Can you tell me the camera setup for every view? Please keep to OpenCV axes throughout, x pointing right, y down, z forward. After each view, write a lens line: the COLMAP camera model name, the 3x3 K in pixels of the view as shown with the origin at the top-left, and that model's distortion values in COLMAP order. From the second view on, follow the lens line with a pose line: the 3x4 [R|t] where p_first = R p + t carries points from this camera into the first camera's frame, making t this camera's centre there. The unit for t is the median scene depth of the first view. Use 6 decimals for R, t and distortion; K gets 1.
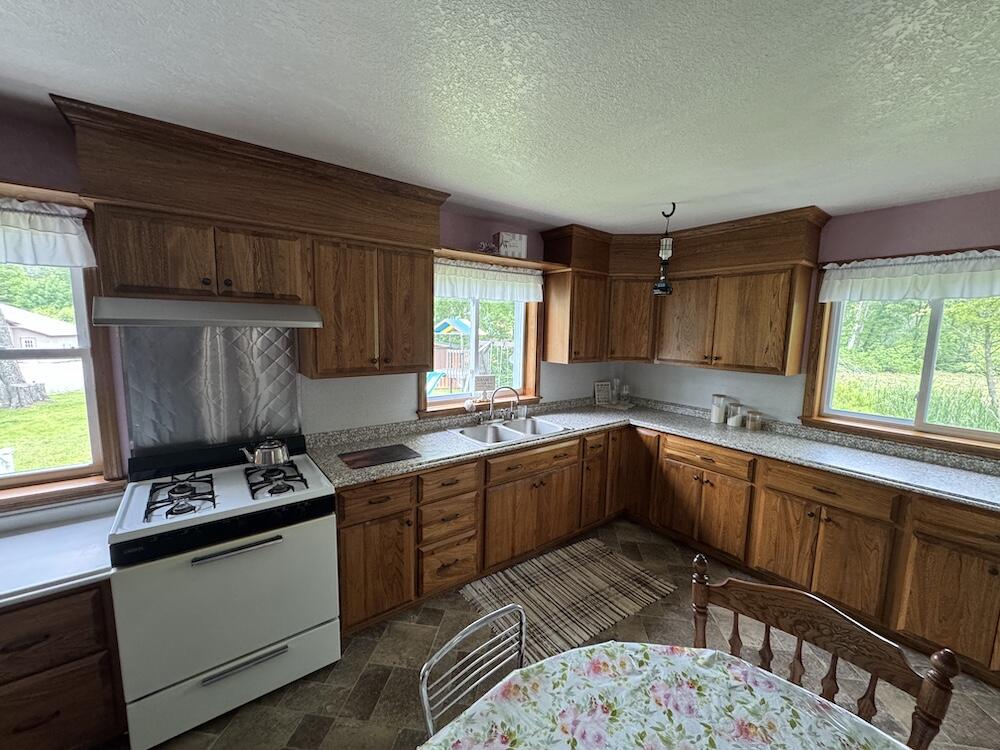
lens RADIAL K [[399.7, 0, 500.9], [0, 399.7, 372.5], [0, 0, 1]] dist [-0.006616, 0.000045]
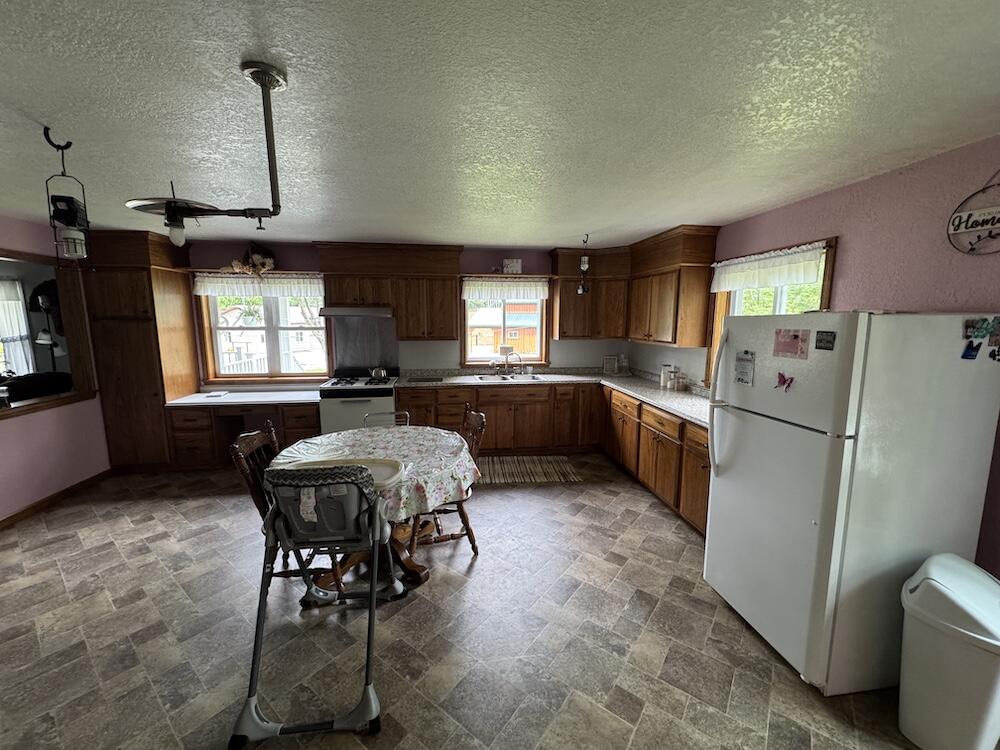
lens RADIAL K [[399.7, 0, 500.9], [0, 399.7, 371.4], [0, 0, 1]] dist [-0.006616, 0.000045]
pose [[0.871212, 0.048544, -0.488501, 0.856215], [-0.041962, 0.998821, 0.024419, 0.082014], [0.489110, -0.000775, 0.872222, -0.492952]]
